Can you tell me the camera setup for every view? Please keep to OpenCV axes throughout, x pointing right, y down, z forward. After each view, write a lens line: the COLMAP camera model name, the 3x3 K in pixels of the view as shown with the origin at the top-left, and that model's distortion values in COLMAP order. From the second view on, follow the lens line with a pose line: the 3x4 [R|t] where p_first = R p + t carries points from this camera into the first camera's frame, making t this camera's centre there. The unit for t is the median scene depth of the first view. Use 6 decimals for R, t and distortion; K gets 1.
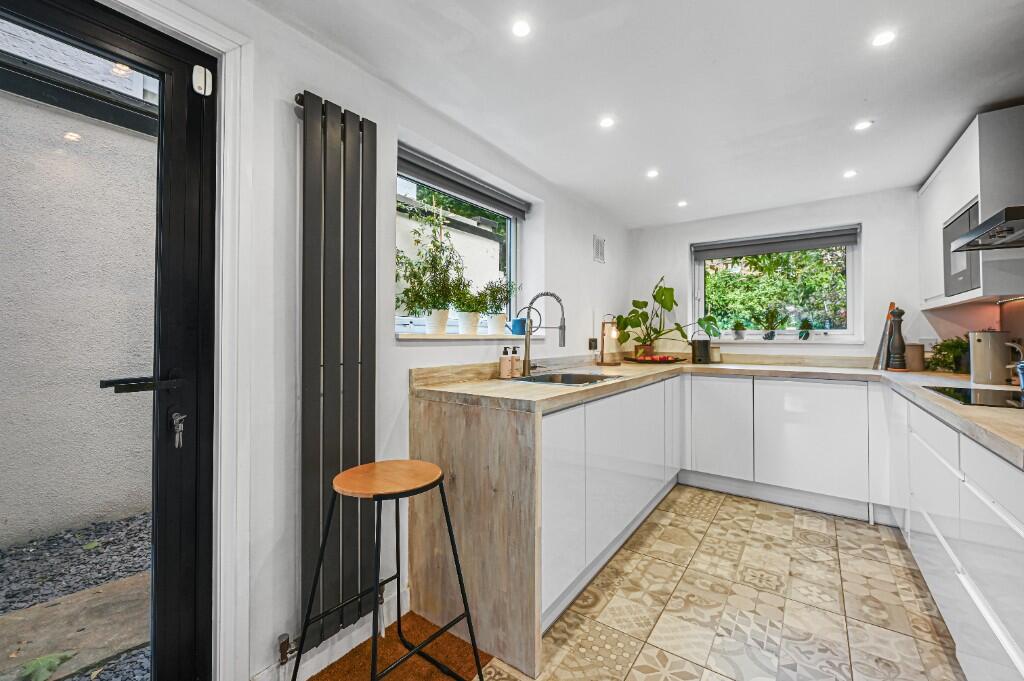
lens RADIAL K [[416.4, 0, 512.0], [0, 416.4, 340.5], [0, 0, 1]] dist [0.000048, 0.000001]
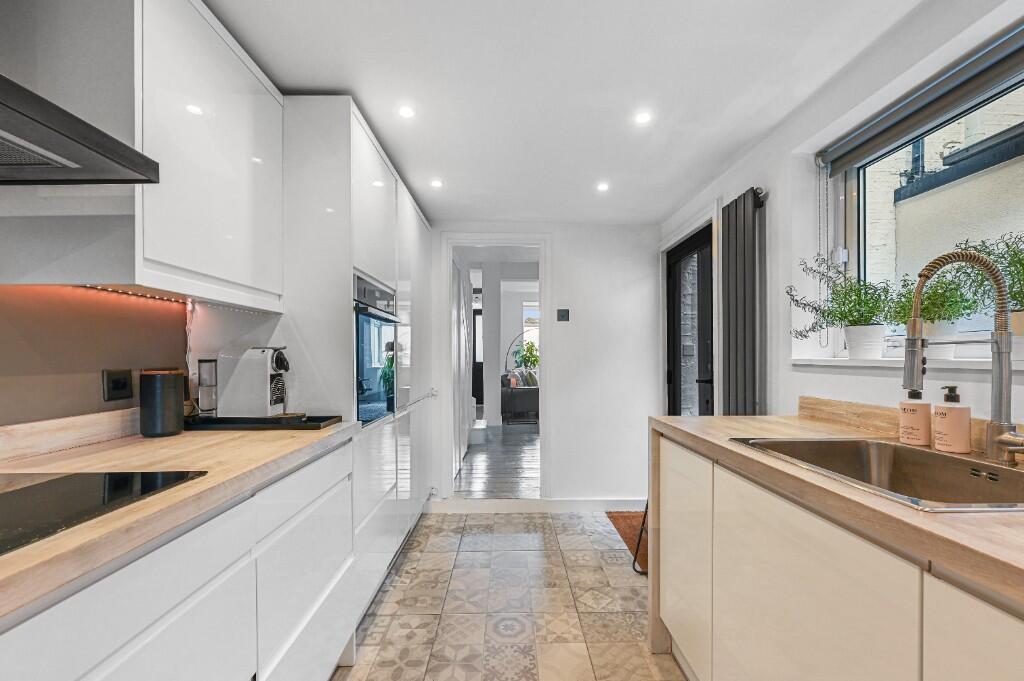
lens RADIAL K [[416.4, 0, 512.0], [0, 416.4, 340.5], [0, 0, 1]] dist [0.000048, 0.000001]
pose [[-0.801159, -0.021601, -0.598061, 0.944297], [0.001730, 0.999261, -0.038409, -0.016731], [0.598449, -0.031806, -0.800530, 2.038516]]
